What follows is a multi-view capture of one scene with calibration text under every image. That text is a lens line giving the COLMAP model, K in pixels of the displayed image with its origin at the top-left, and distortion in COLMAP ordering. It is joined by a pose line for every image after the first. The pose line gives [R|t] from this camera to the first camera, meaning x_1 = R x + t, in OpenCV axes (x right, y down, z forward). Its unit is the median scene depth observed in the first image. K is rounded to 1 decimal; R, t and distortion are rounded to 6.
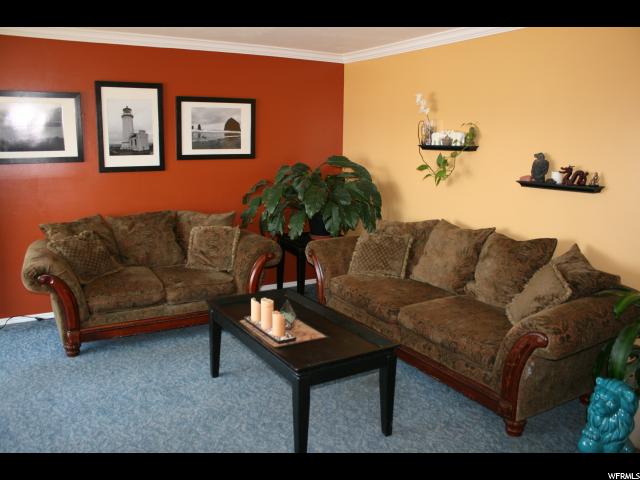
lens RADIAL K [[549.6, 0, 320.0], [0, 549.6, 240.0], [0, 0, 1]] dist [-0.039620, 0.006972]
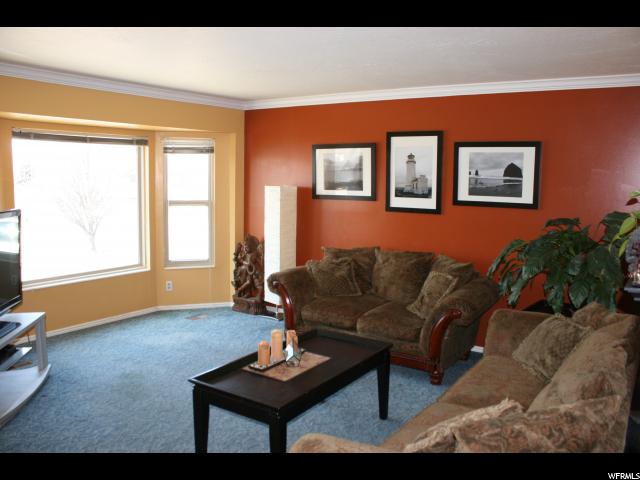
lens RADIAL K [[549.6, 0, 320.0], [0, 549.6, 240.0], [0, 0, 1]] dist [-0.039620, 0.006972]
pose [[0.468197, 0.107756, -0.877029, 0.524227], [-0.186608, 0.982209, 0.021060, -0.061034], [0.863695, 0.153801, 0.479975, 0.329769]]
